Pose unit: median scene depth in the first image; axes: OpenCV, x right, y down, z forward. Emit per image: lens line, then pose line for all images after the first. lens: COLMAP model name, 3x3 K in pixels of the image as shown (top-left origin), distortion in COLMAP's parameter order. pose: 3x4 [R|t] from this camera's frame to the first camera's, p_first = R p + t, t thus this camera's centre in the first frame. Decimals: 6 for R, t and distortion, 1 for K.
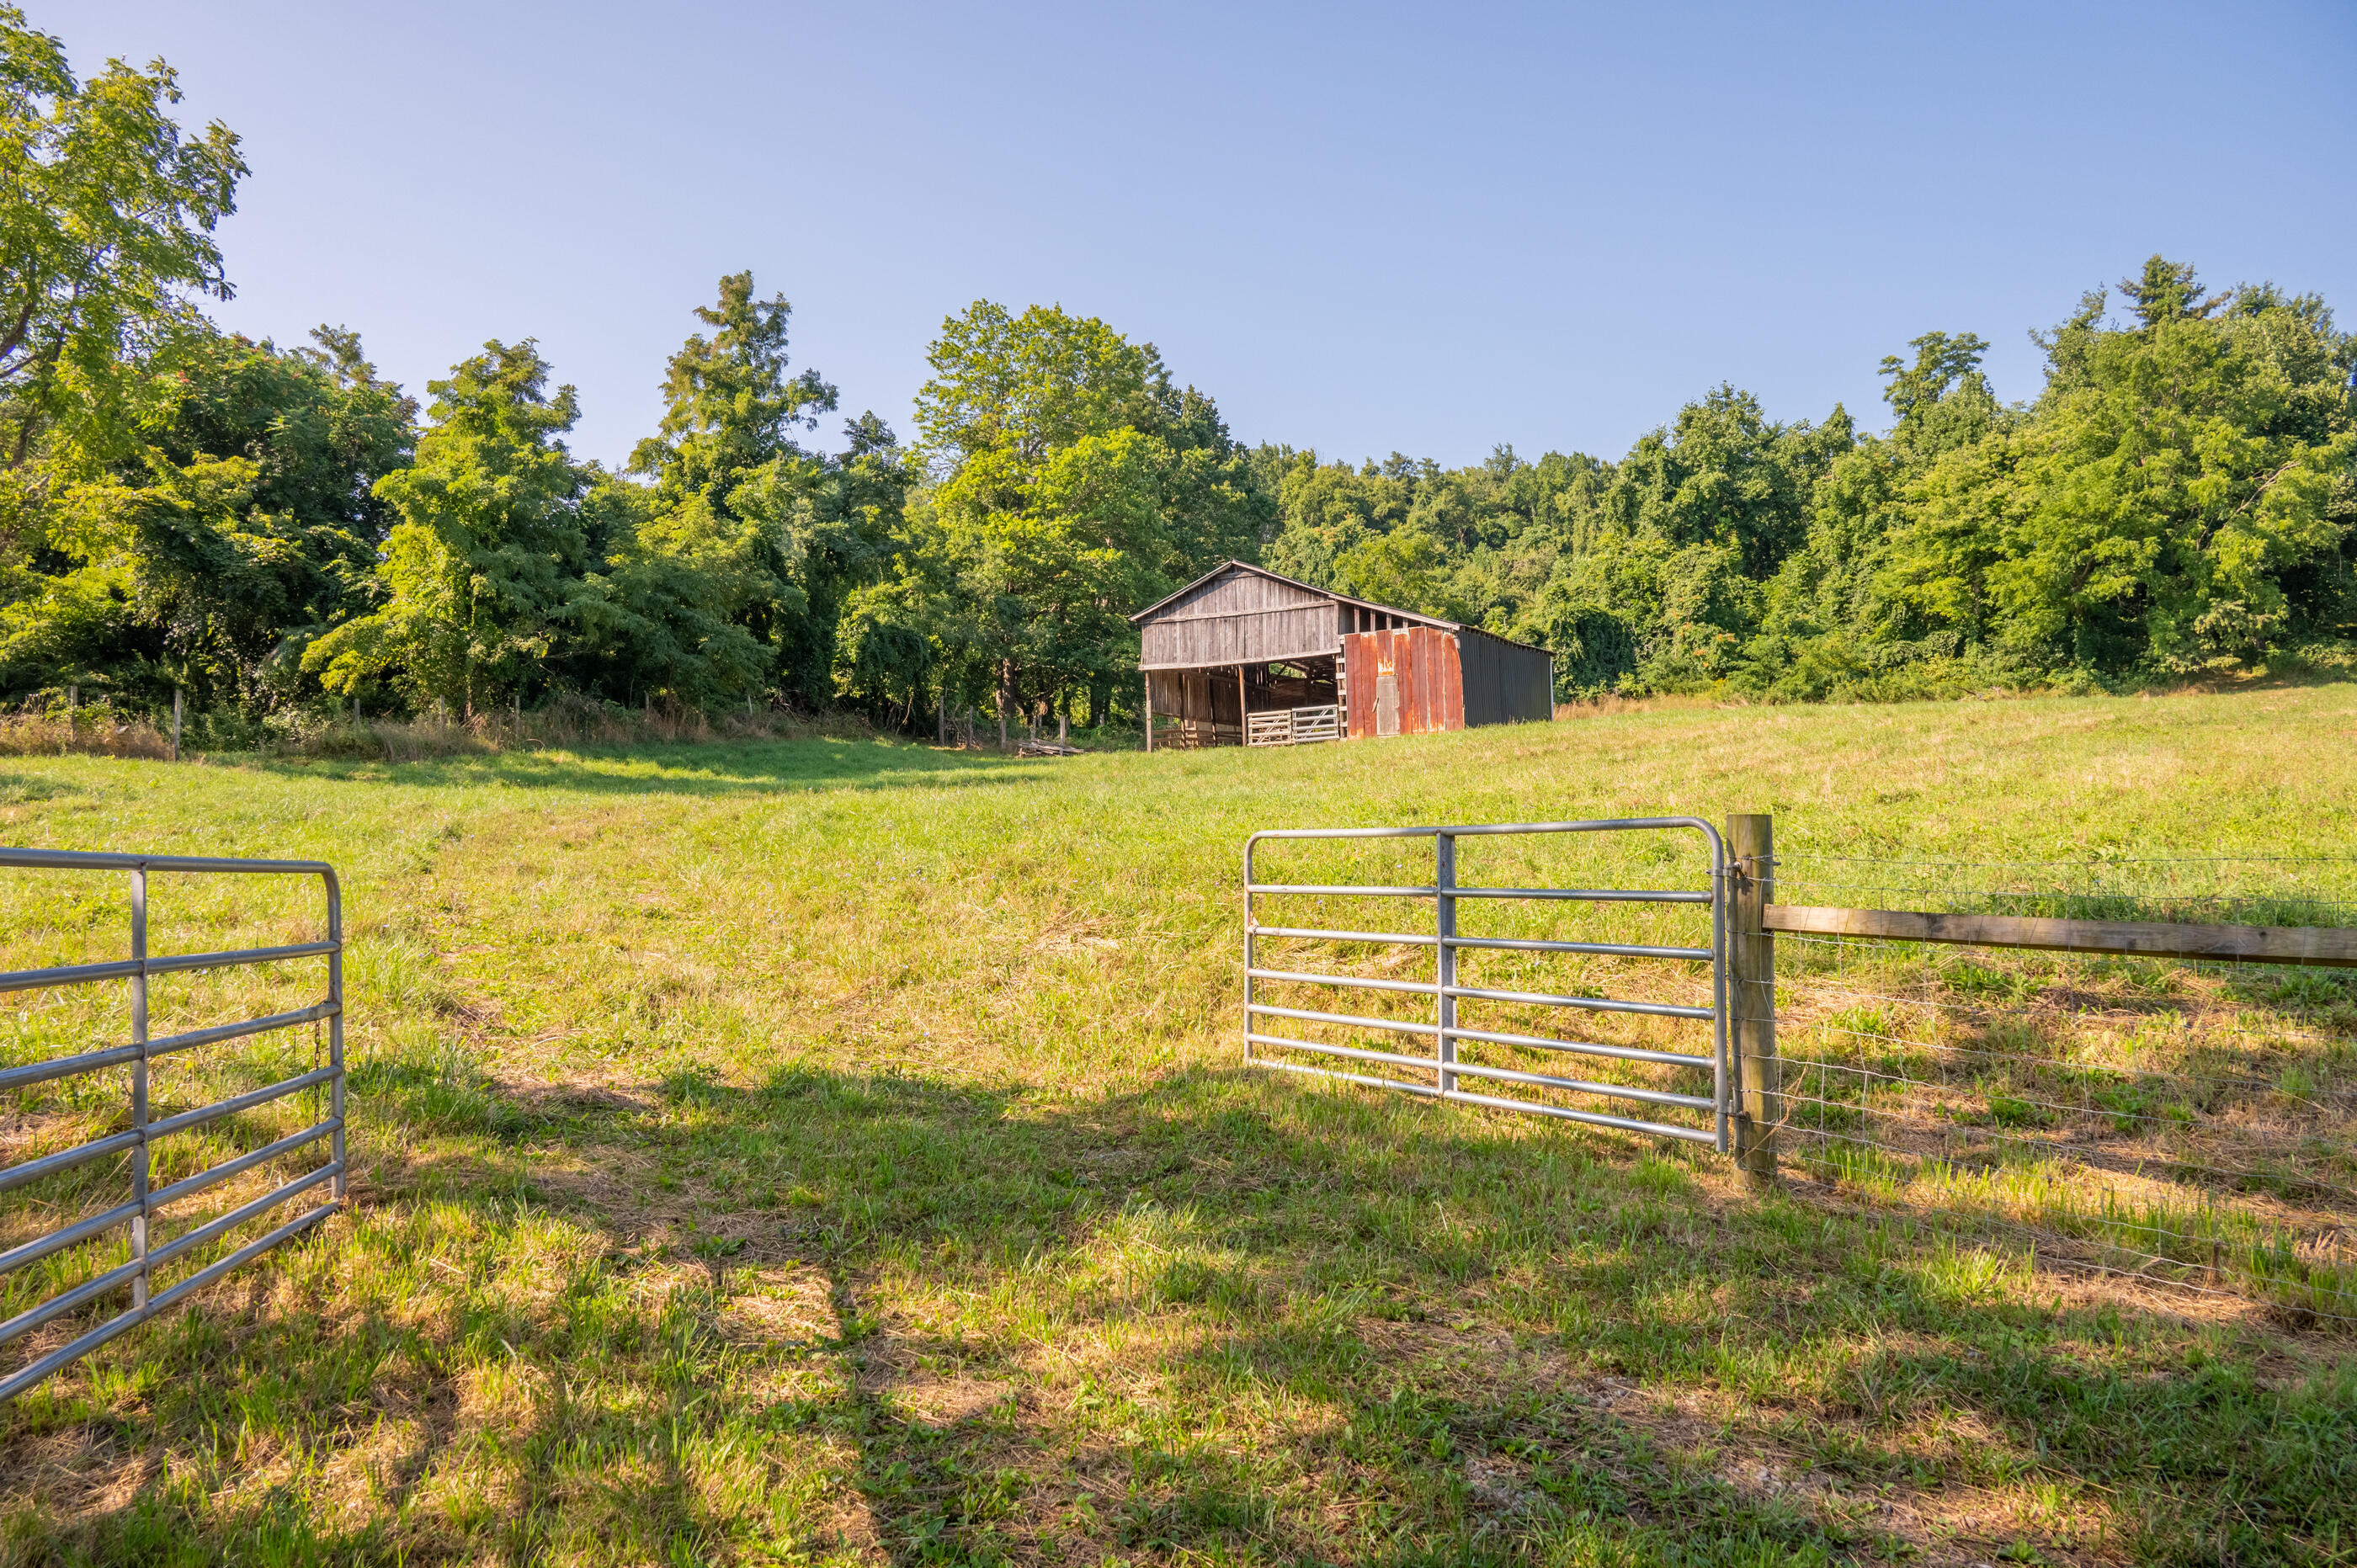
lens RADIAL K [[1567.2, 0, 1178.5], [0, 1567.2, 799.1], [0, 0, 1]] dist [-0.009231, 0.008966]
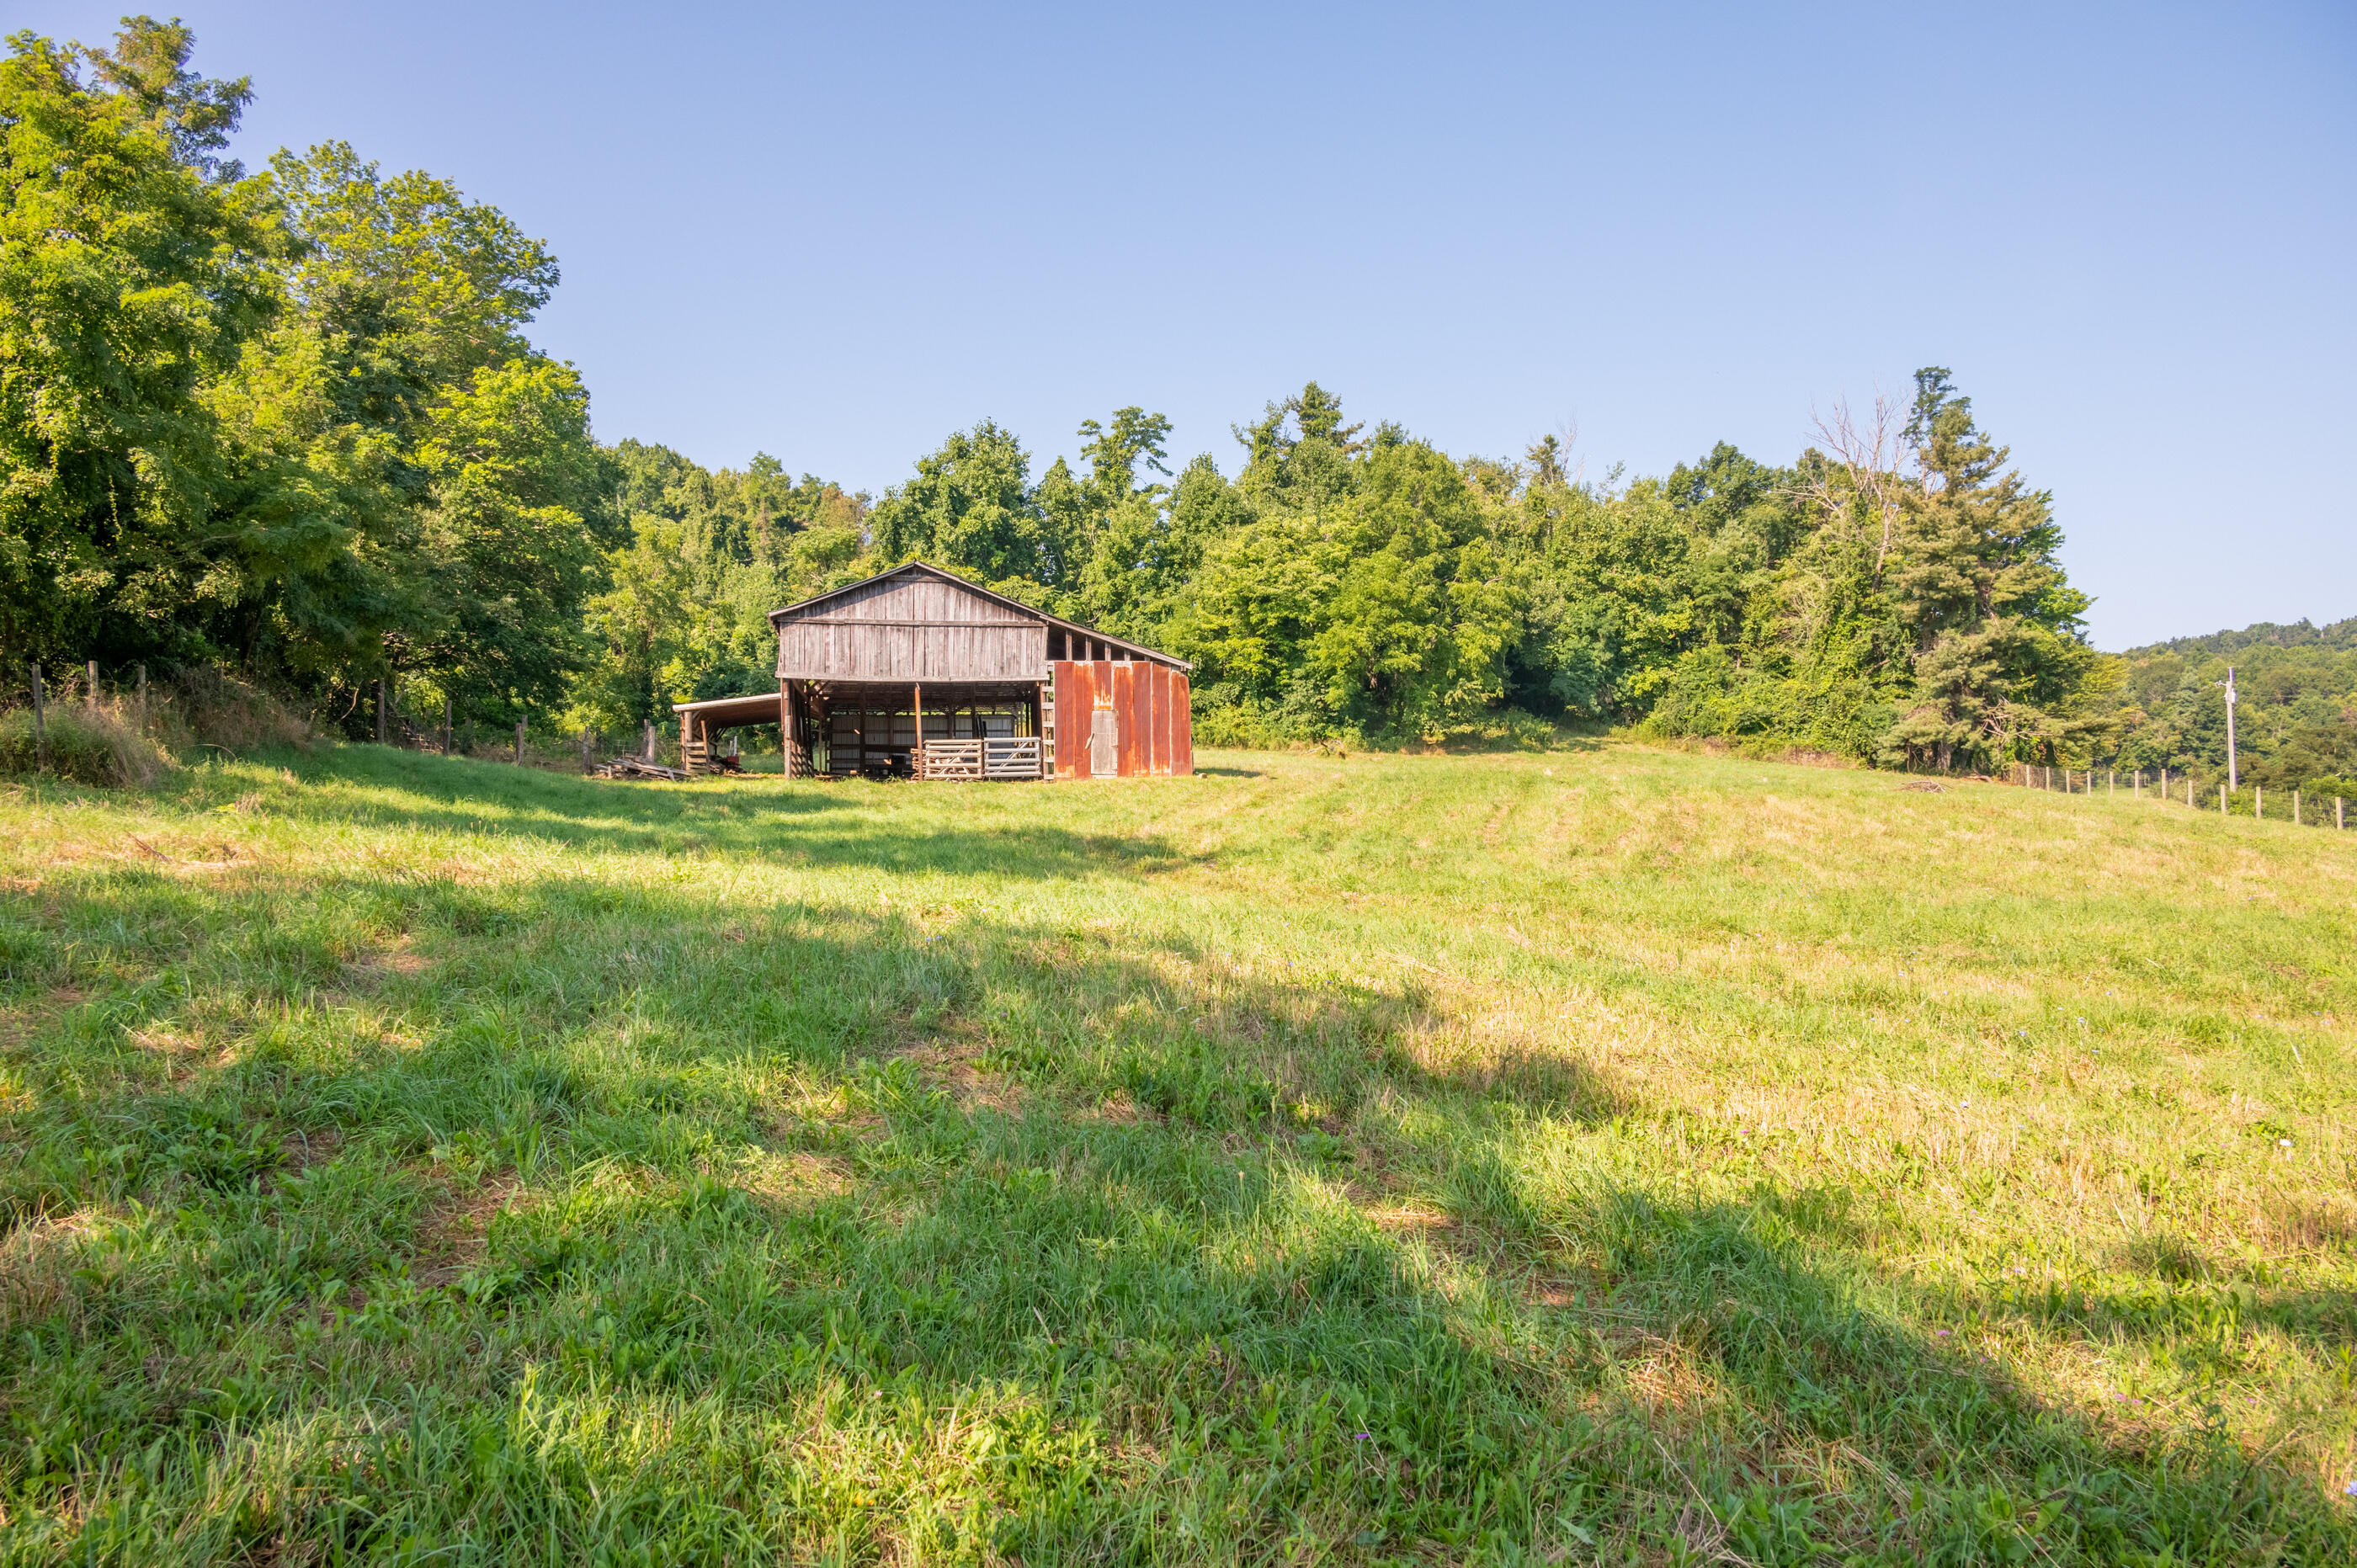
lens RADIAL K [[1567.2, 0, 1177.5], [0, 1567.2, 797.2], [0, 0, 1]] dist [-0.009231, 0.008966]
pose [[0.763264, 0.028819, 0.645444, -0.259682], [-0.027358, 0.999550, -0.012279, -0.010453], [-0.645508, -0.008286, 0.763709, 0.161158]]
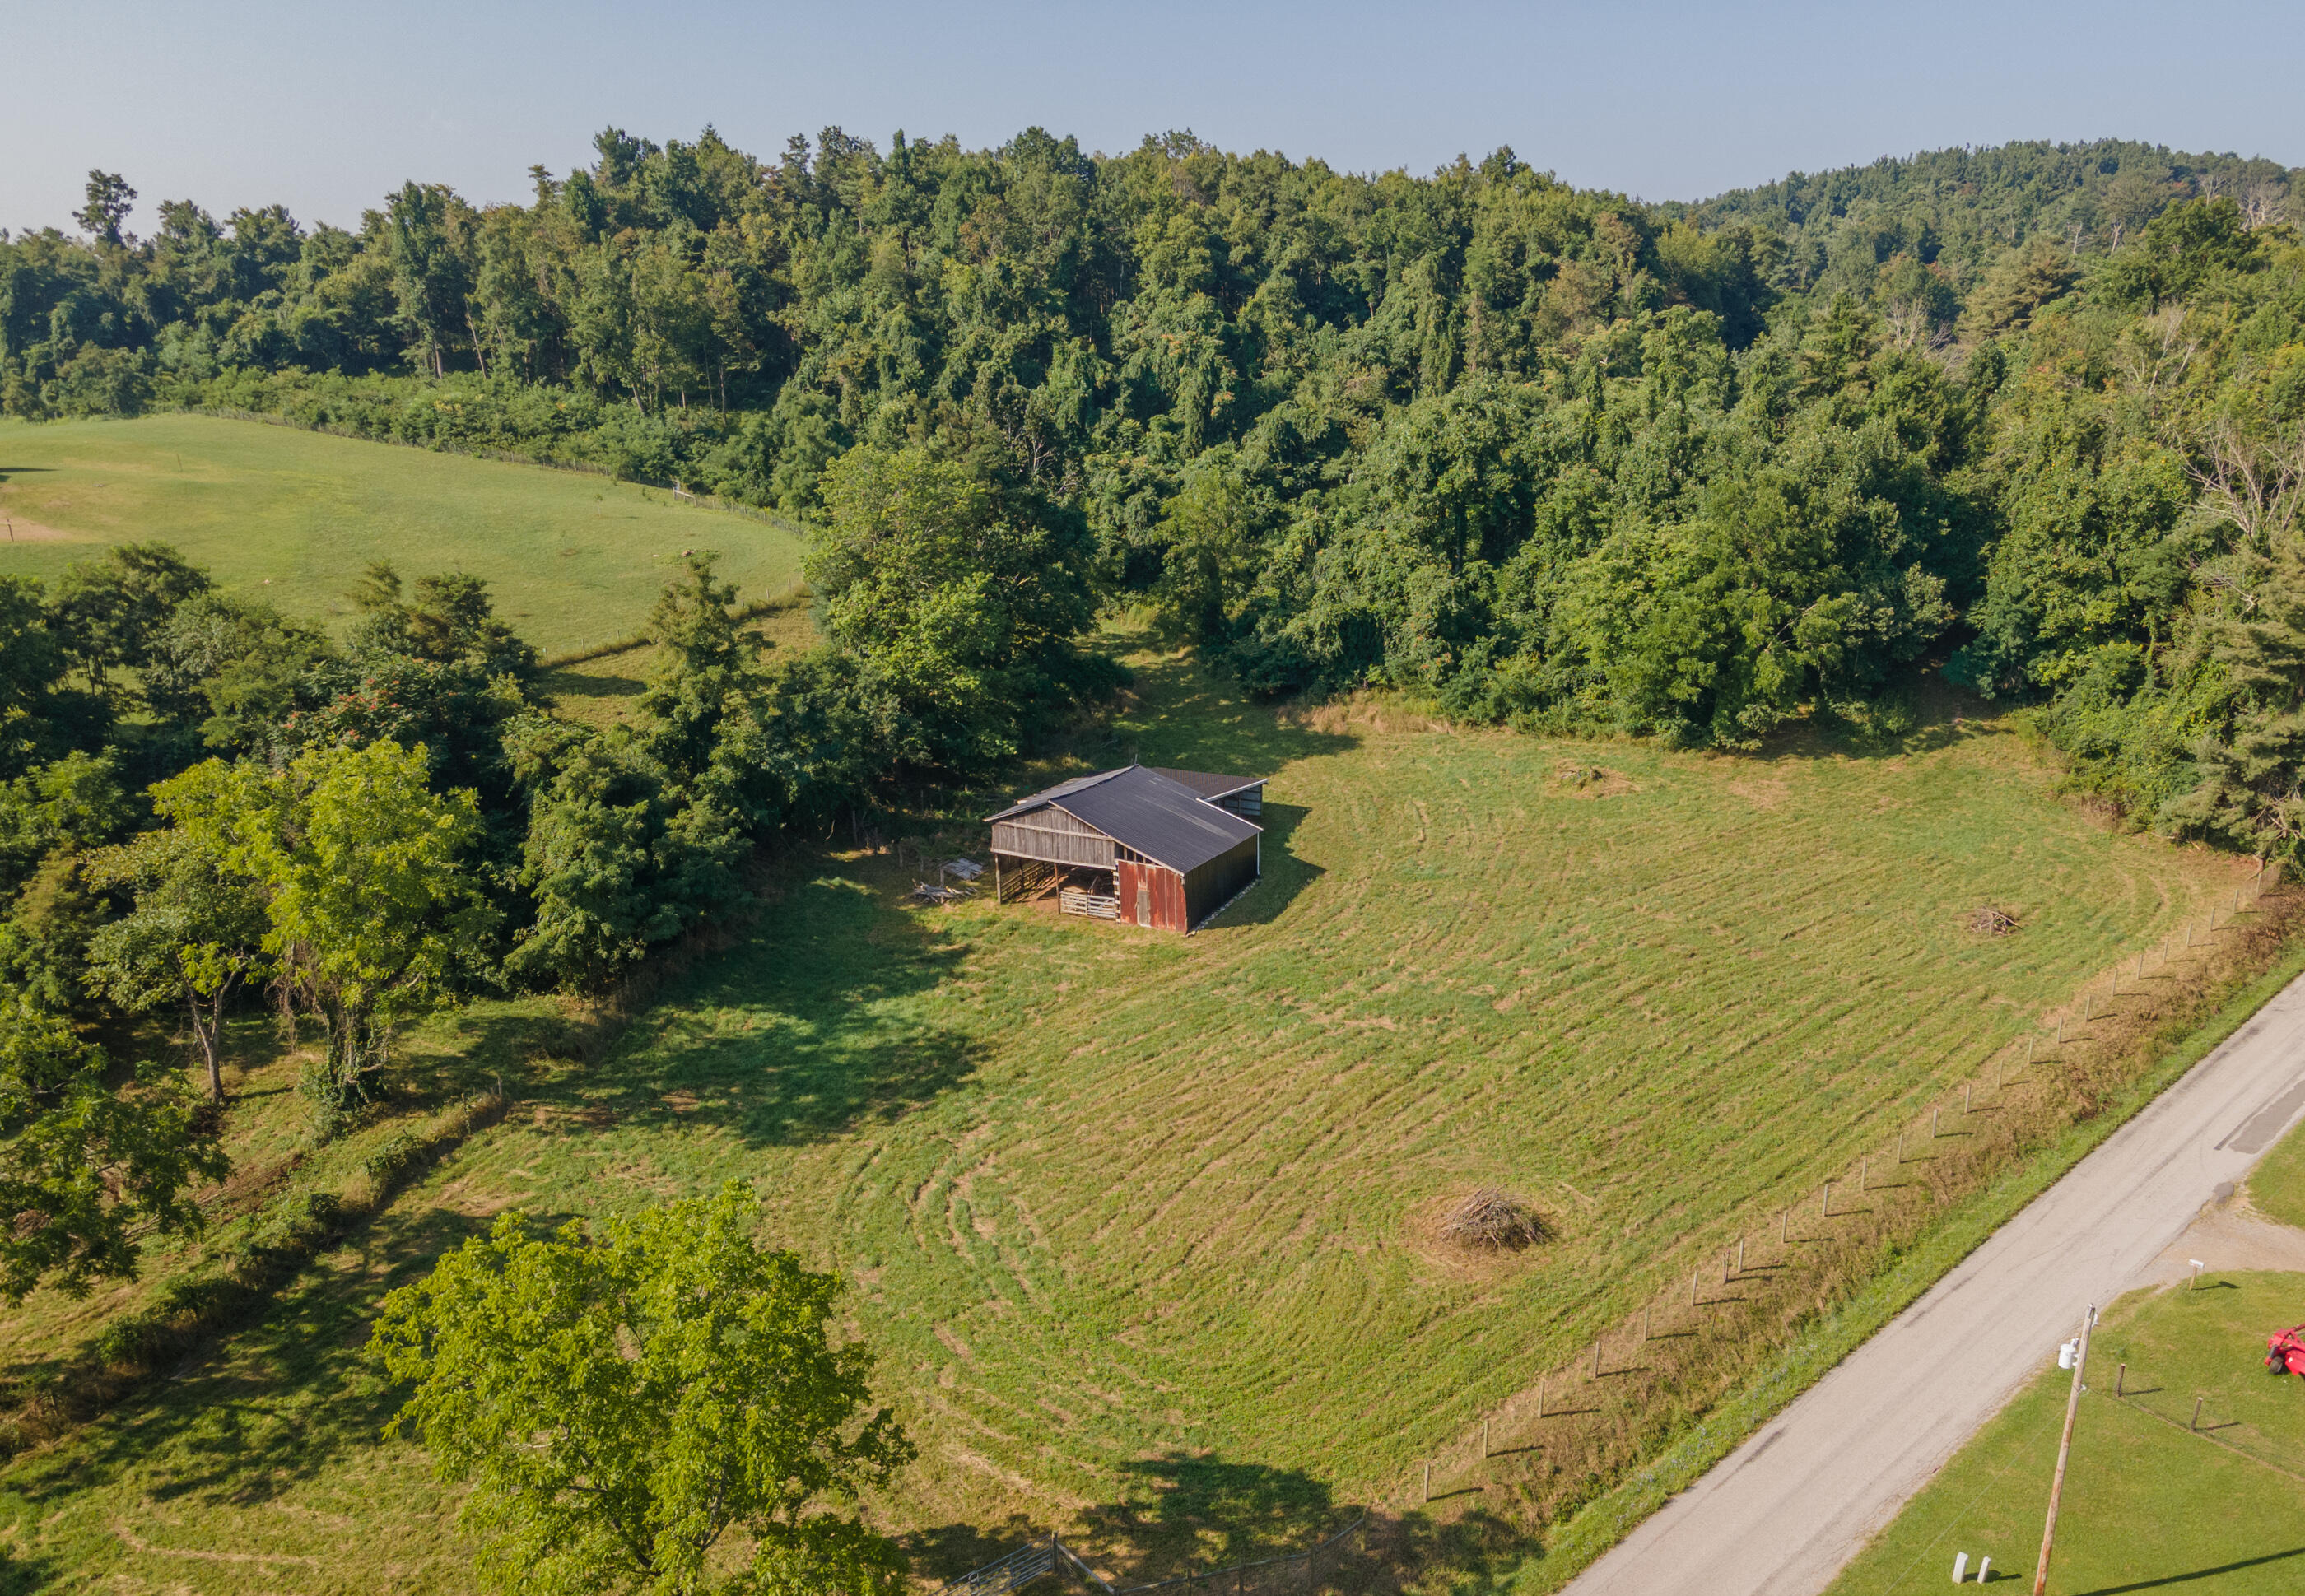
lens RADIAL K [[1792.5, 0, 1229.9], [0, 1792.5, 905.7], [0, 0, 1]] dist [0.041156, 0.008525]
pose [[0.995777, -0.018131, 0.089993, 0.033067], [-0.014268, 0.937826, 0.346813, -0.432549], [-0.090686, -0.346633, 0.933607, -0.462239]]
